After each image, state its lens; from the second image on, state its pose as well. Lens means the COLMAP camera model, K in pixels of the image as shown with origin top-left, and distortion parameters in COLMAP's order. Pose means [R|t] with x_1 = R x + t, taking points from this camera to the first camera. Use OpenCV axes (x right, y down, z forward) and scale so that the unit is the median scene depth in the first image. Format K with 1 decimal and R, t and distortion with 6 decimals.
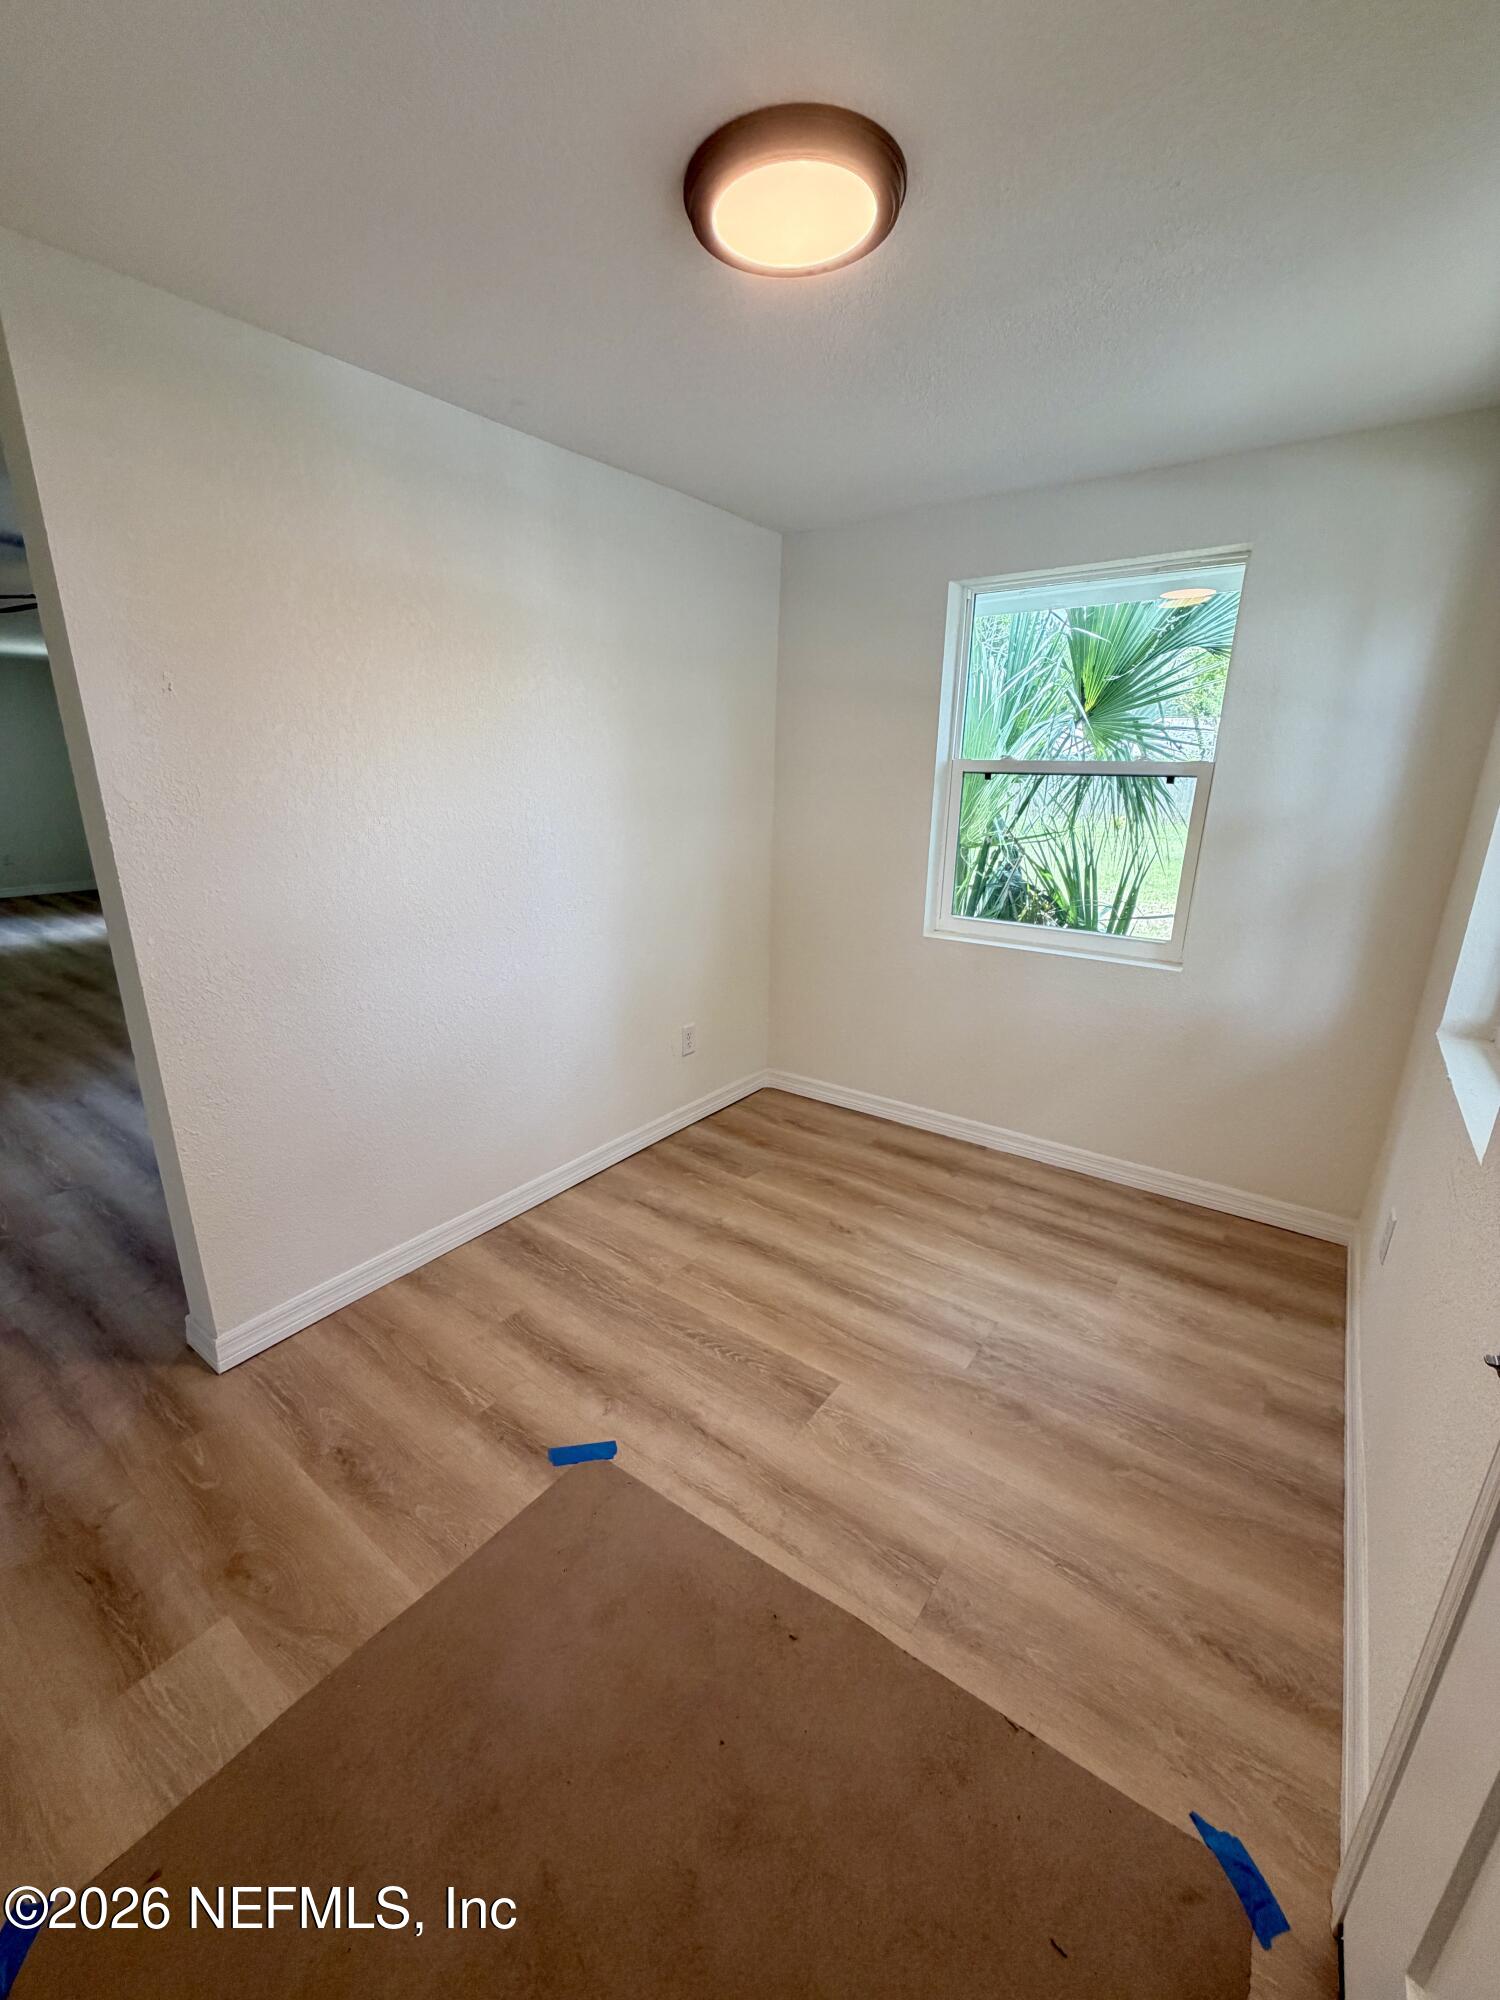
lens RADIAL K [[805.5, 0, 746.3], [0, 805.5, 987.4], [0, 0, 1]] dist [-0.000976, -0.000943]
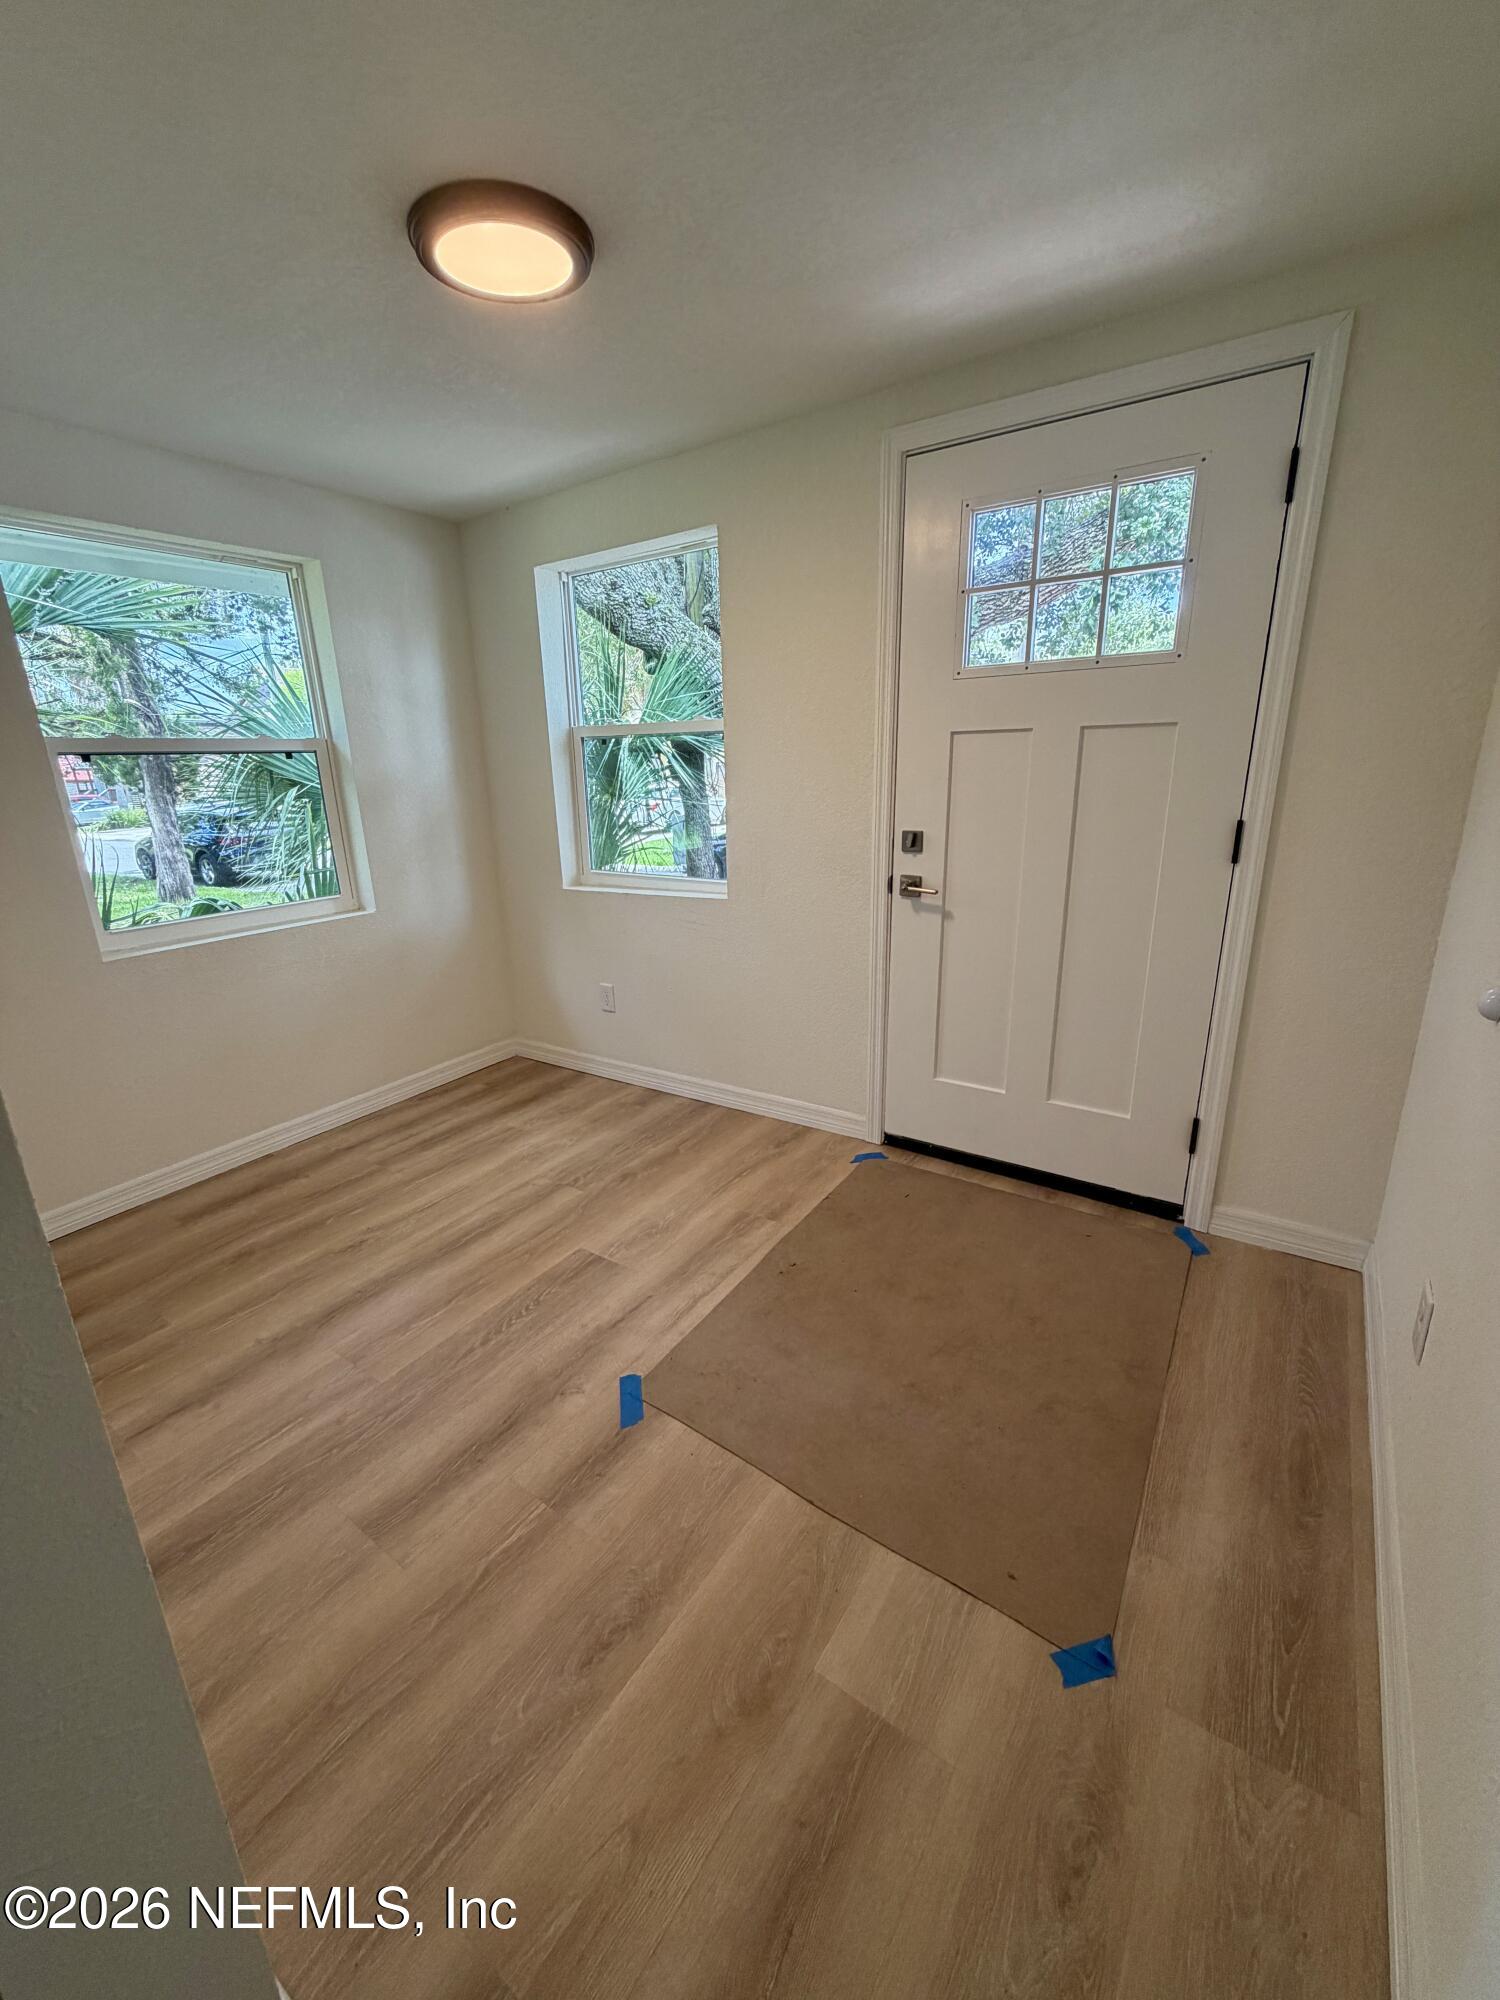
lens RADIAL K [[805.5, 0, 745.0], [0, 805.5, 1007.1], [0, 0, 1]] dist [-0.000976, -0.000943]
pose [[-0.027024, -0.302070, 0.952903, -0.831798], [0.299488, 0.907017, 0.296017, -0.102511], [-0.953717, 0.293383, 0.065955, 0.528961]]
